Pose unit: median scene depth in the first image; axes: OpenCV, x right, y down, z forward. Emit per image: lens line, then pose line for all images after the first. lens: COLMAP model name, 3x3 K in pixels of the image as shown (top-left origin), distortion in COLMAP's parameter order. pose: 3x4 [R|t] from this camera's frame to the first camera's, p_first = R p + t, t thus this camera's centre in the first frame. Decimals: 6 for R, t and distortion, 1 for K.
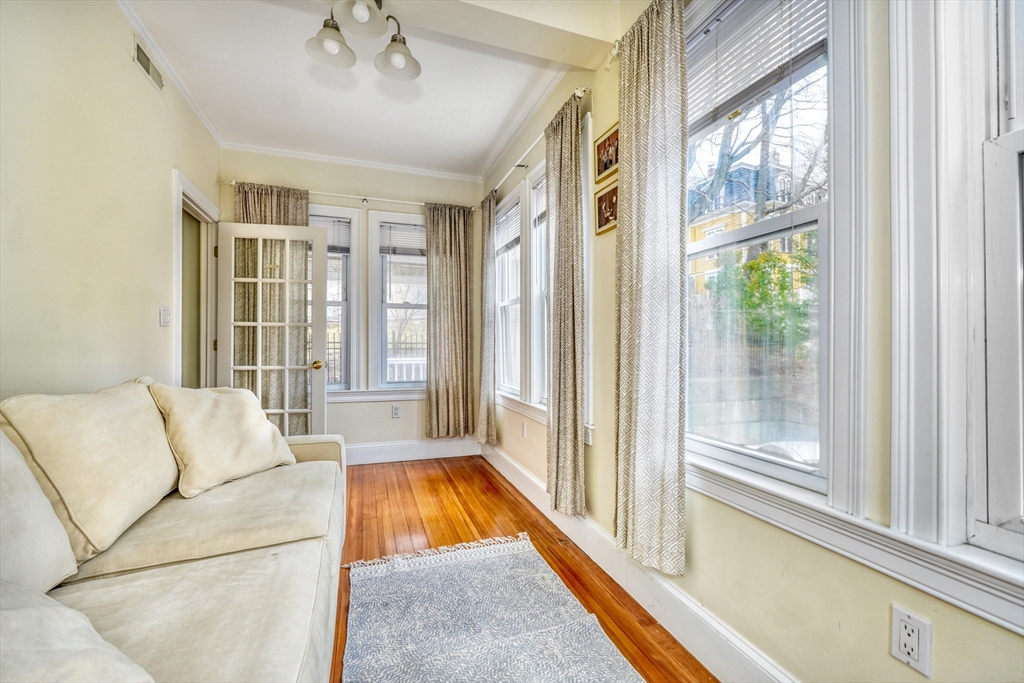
lens RADIAL K [[403.9, 0, 512.0], [0, 403.9, 341.5], [0, 0, 1]] dist [-0.000106, 0.000065]
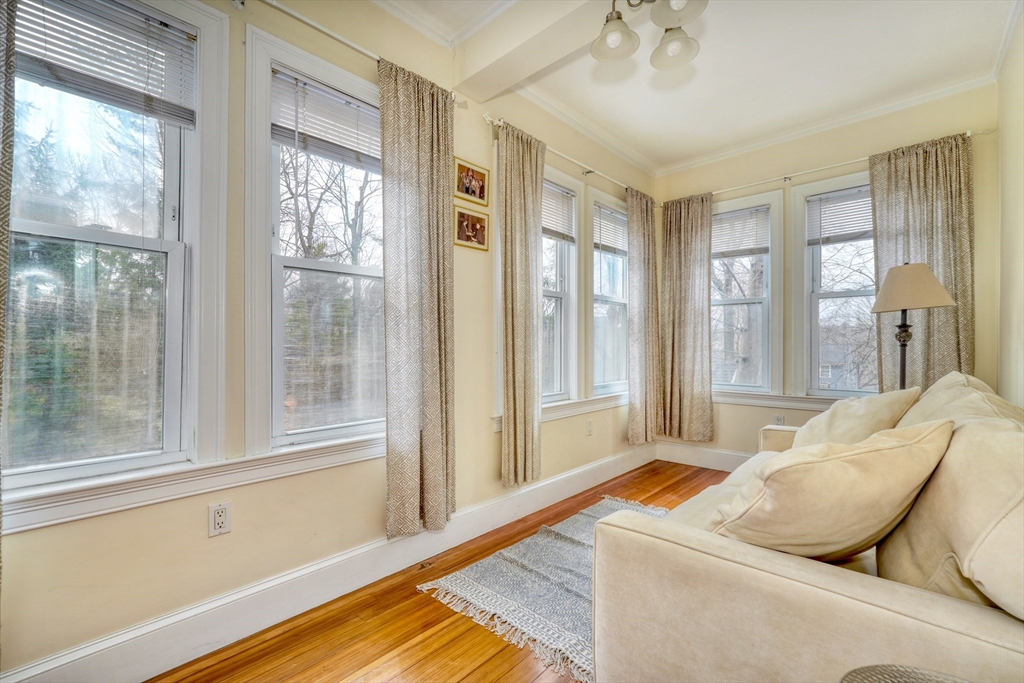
lens RADIAL K [[445.1, 0, 512.7], [0, 445.1, 346.9], [0, 0, 1]] dist [-0.003935, 0.000278]
pose [[-0.441030, -0.003793, 0.897484, -0.972456], [-0.002587, 0.999992, 0.002955, 0.007843], [-0.897488, -0.001019, -0.441037, 1.455823]]
